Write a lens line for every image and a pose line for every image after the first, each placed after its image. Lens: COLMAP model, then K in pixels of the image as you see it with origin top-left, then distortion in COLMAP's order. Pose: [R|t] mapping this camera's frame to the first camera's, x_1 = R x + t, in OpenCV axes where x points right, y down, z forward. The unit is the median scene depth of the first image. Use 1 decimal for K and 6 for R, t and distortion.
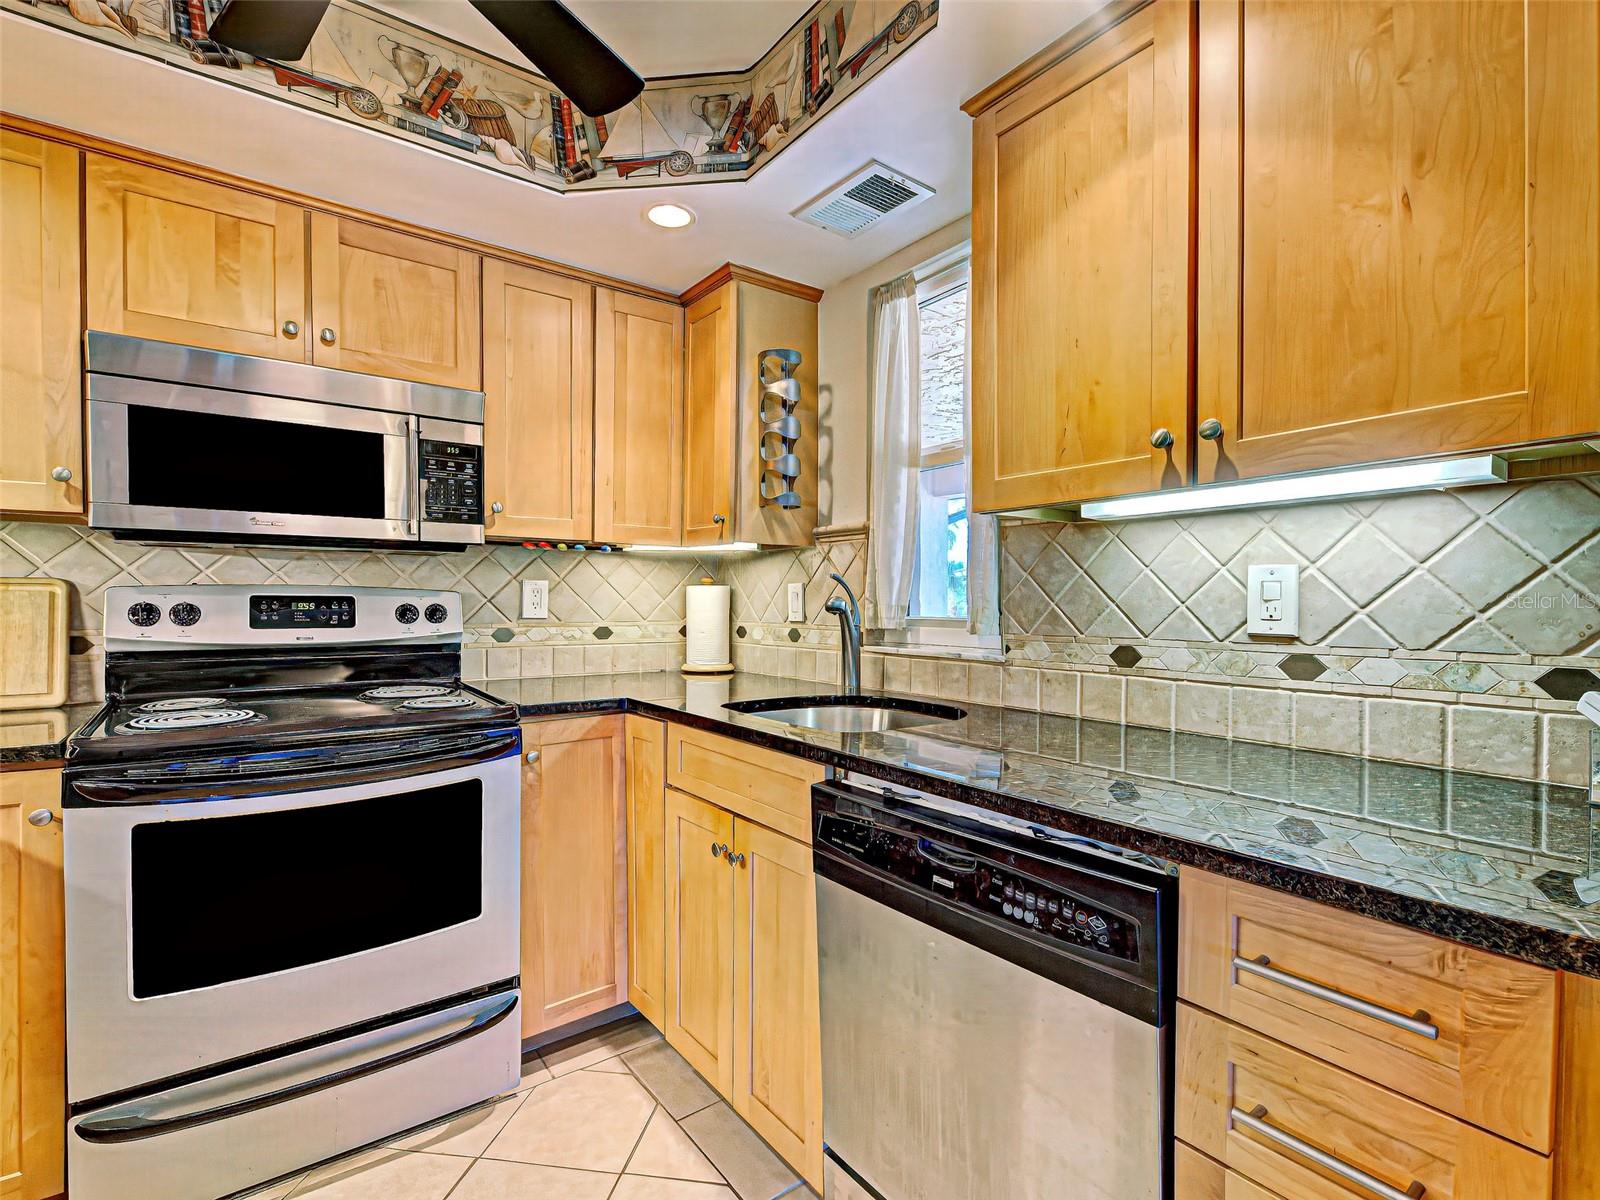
lens RADIAL K [[778.0, 0, 845.5], [0, 778.0, 611.8], [0, 0, 1]] dist [0.014574, -0.007058]
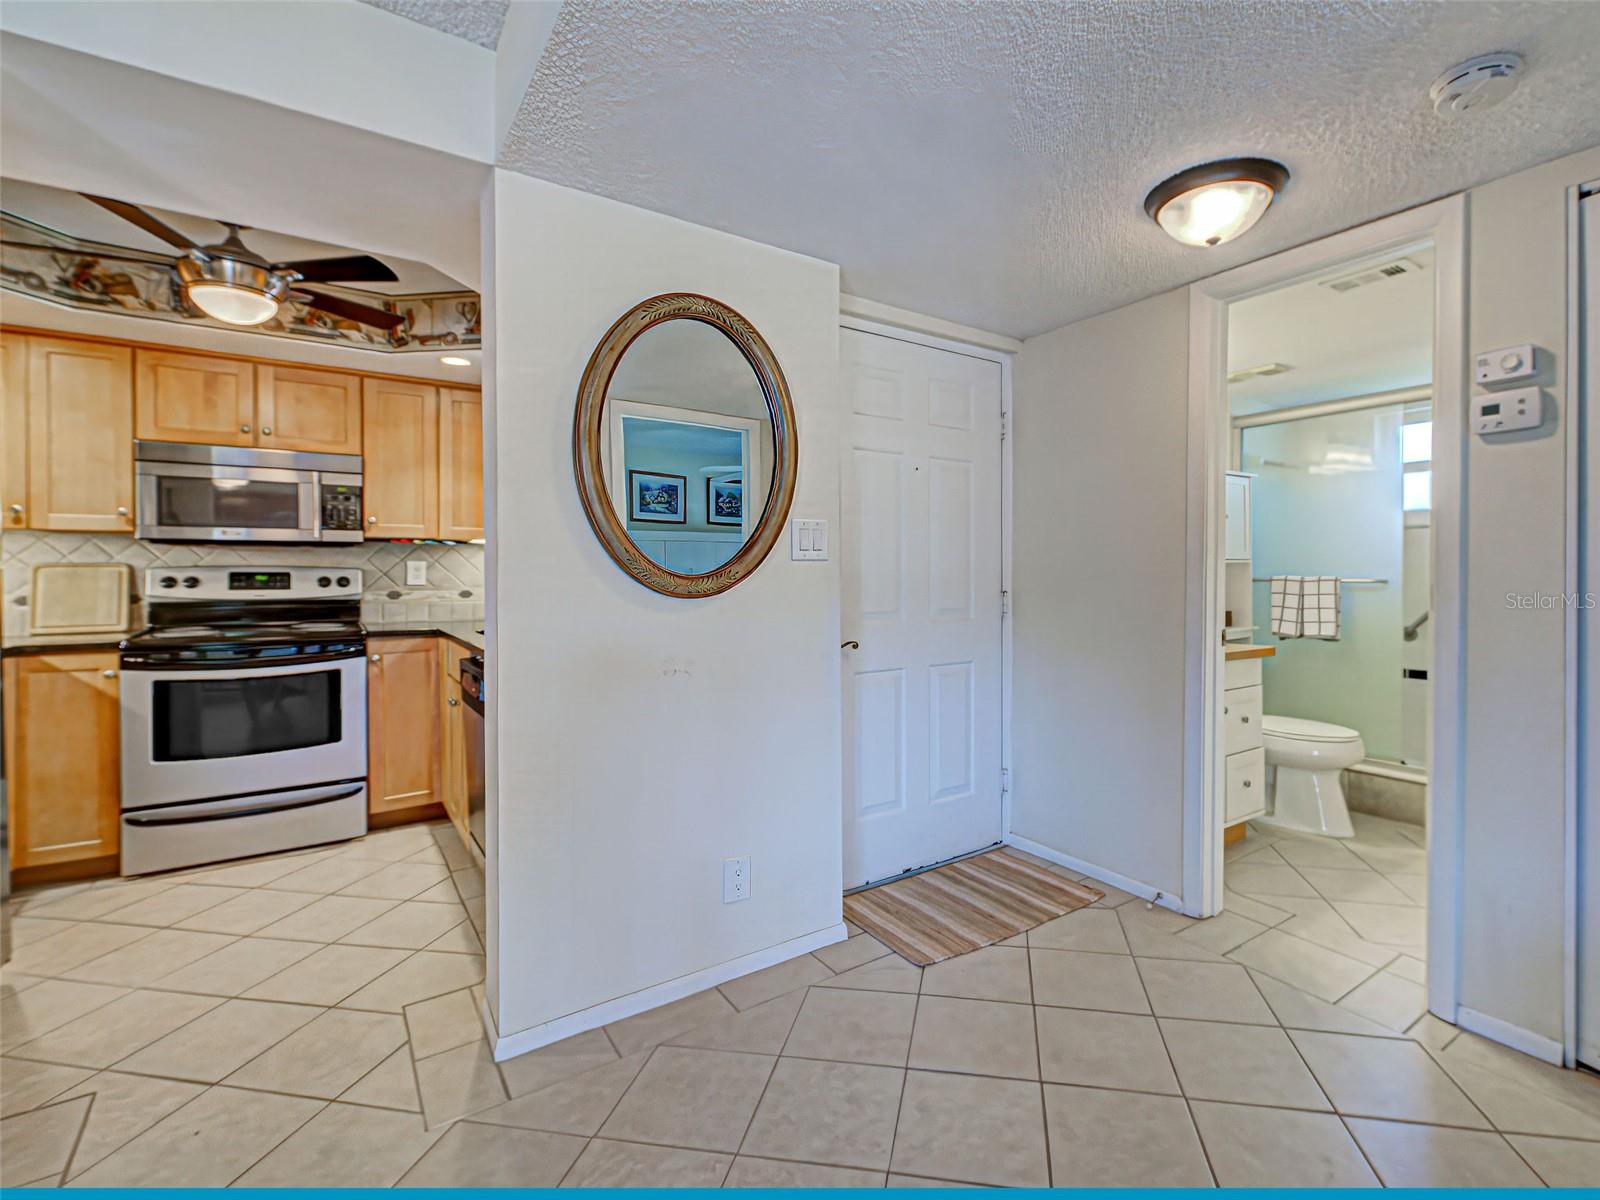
lens RADIAL K [[764.2, 0, 891.6], [0, 764.2, 579.3], [0, 0, 1]] dist [0.017744, -0.009078]
pose [[0.999669, -0.004384, -0.025349, 0.884915], [0.004230, 0.999972, -0.006139, 0.014864], [0.025376, 0.006029, 0.999660, -0.803140]]
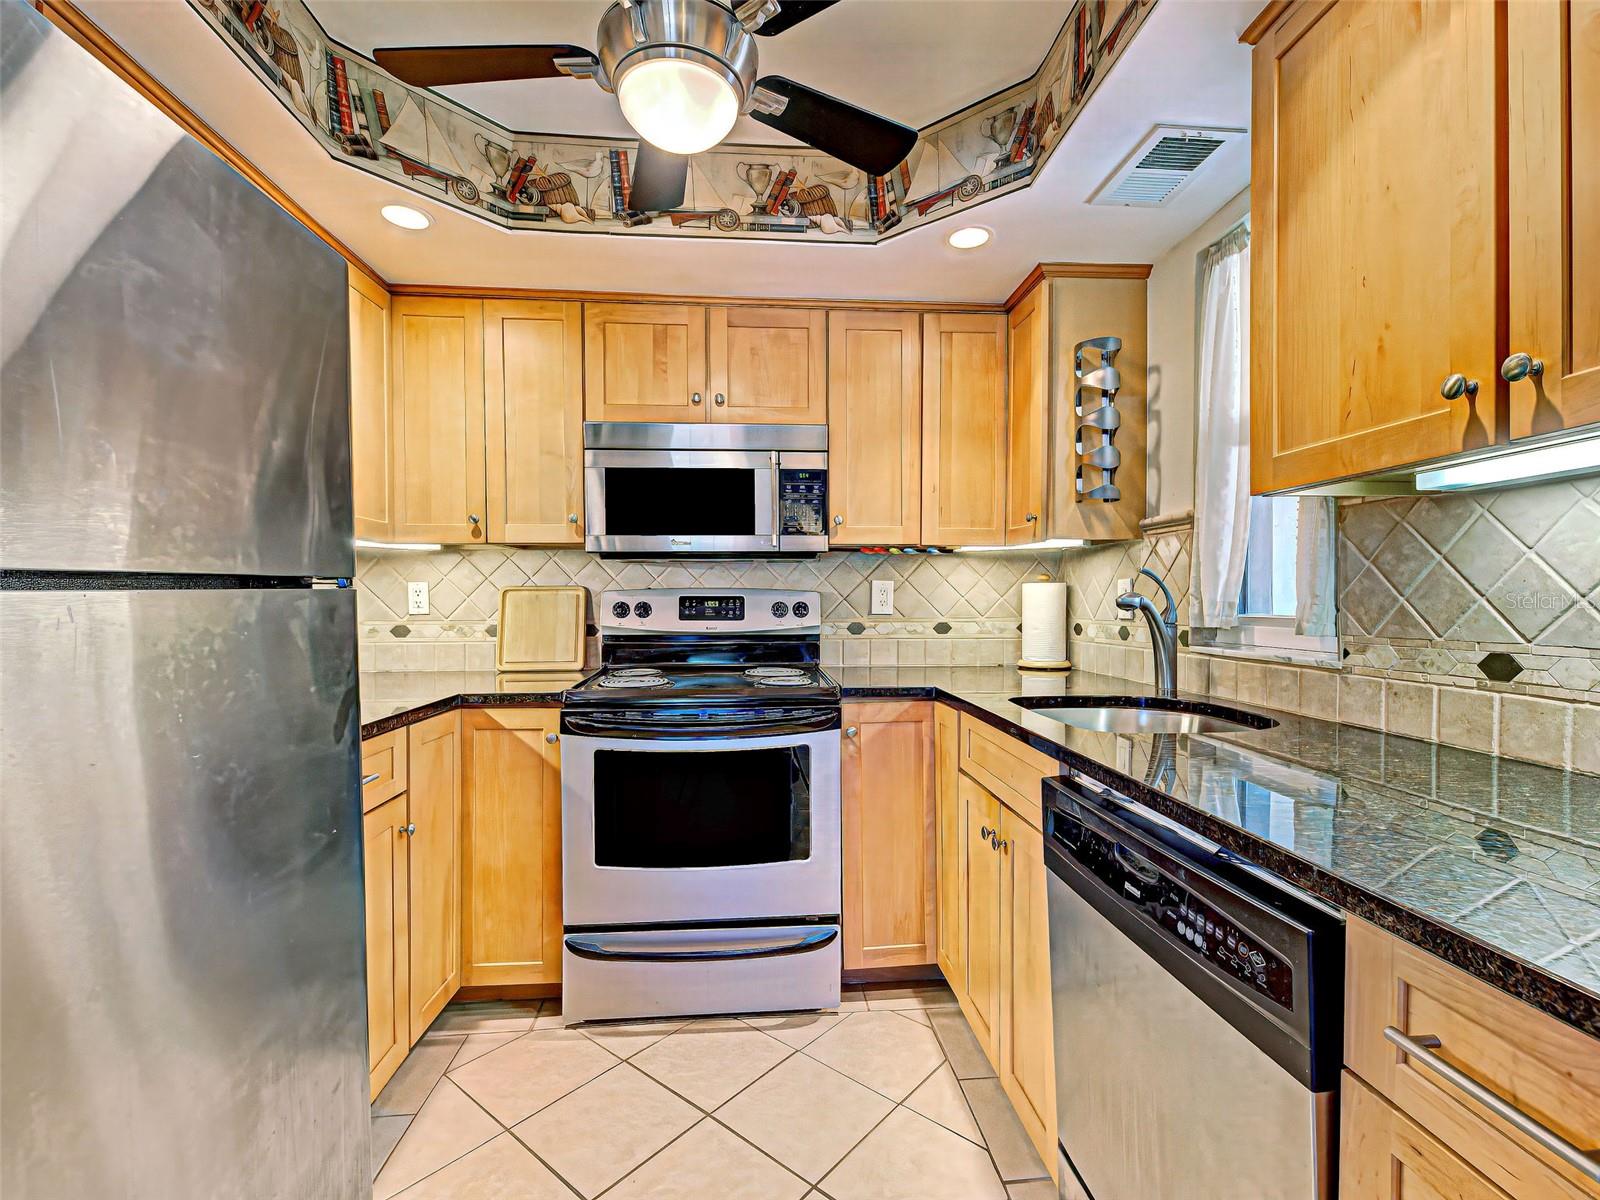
lens RADIAL K [[772.9, 0, 805.2], [0, 772.9, 612.5], [0, 0, 1]] dist [0.019037, -0.011357]
pose [[0.832237, 0.004071, -0.554405, 0.191387], [-0.001952, 0.999988, 0.004413, 0.001596], [0.554416, -0.002590, 0.832236, -0.008626]]
